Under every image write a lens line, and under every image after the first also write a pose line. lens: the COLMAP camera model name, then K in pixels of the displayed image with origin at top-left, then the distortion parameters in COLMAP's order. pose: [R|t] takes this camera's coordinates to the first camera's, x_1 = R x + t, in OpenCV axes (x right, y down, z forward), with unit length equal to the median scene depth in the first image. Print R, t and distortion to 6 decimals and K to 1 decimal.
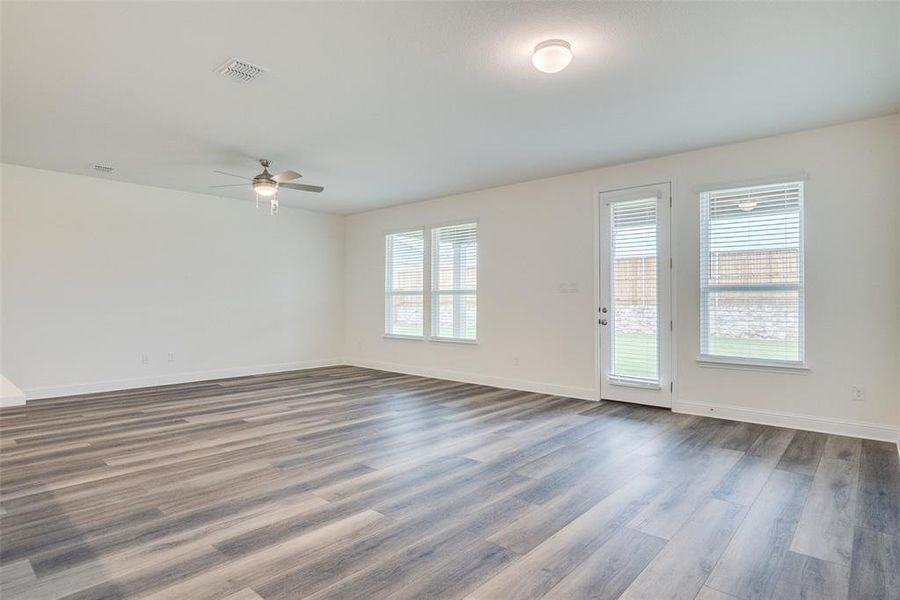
lens RADIAL K [[489.5, 0, 448.5], [0, 489.5, 294.0], [0, 0, 1]] dist [-0.021870, -0.000841]
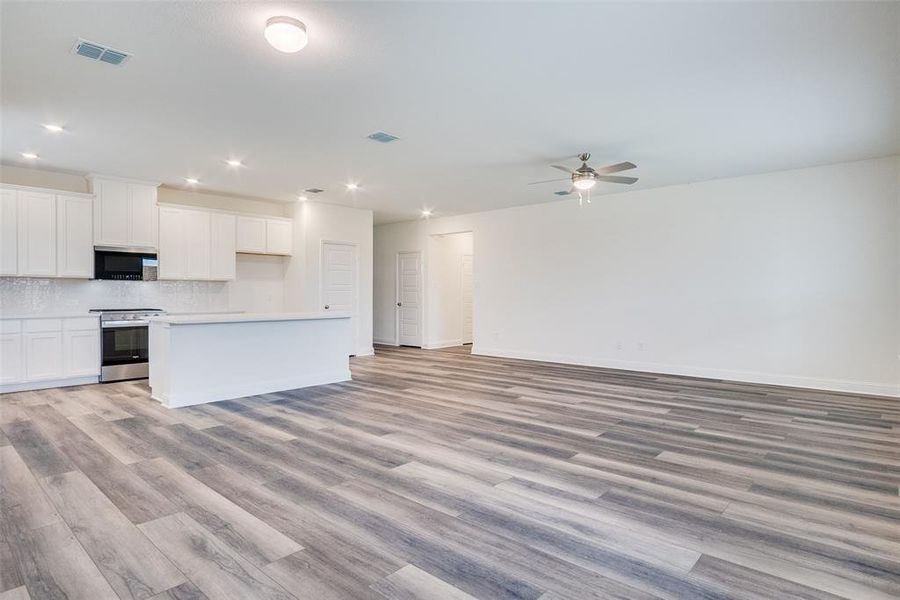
lens RADIAL K [[489.5, 0, 448.5], [0, 489.5, 294.0], [0, 0, 1]] dist [-0.021870, -0.000841]
pose [[-0.004644, -0.005319, -0.999975, 0.673043], [0.016604, 0.999848, -0.005395, 0.016763], [0.999851, -0.016629, -0.004555, 0.765406]]
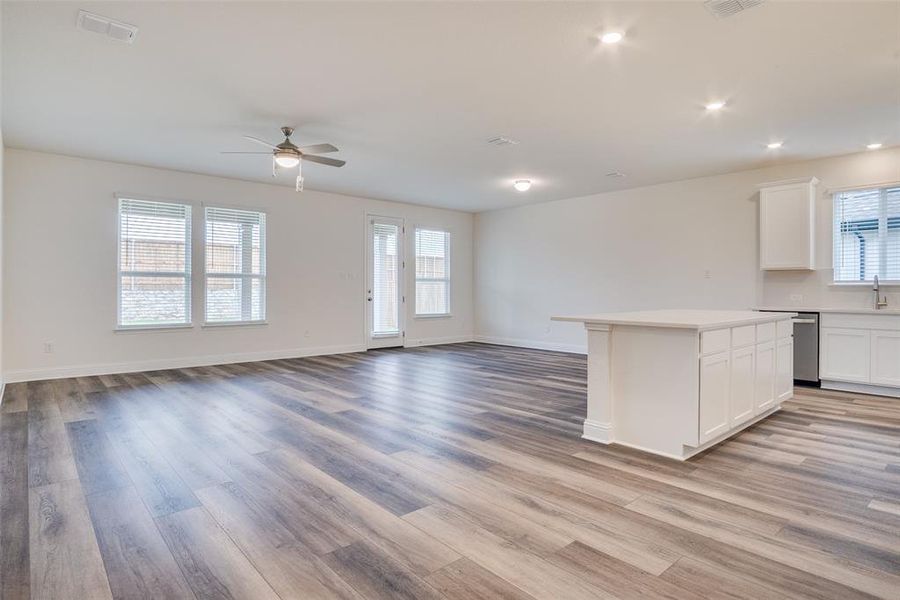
lens RADIAL K [[489.5, 0, 448.5], [0, 489.5, 294.0], [0, 0, 1]] dist [-0.021870, -0.000841]
pose [[0.133366, -0.010802, 0.991008, -1.316965], [-0.018940, 0.999730, 0.013446, 0.017644], [-0.990886, -0.020563, 0.133126, 0.612663]]
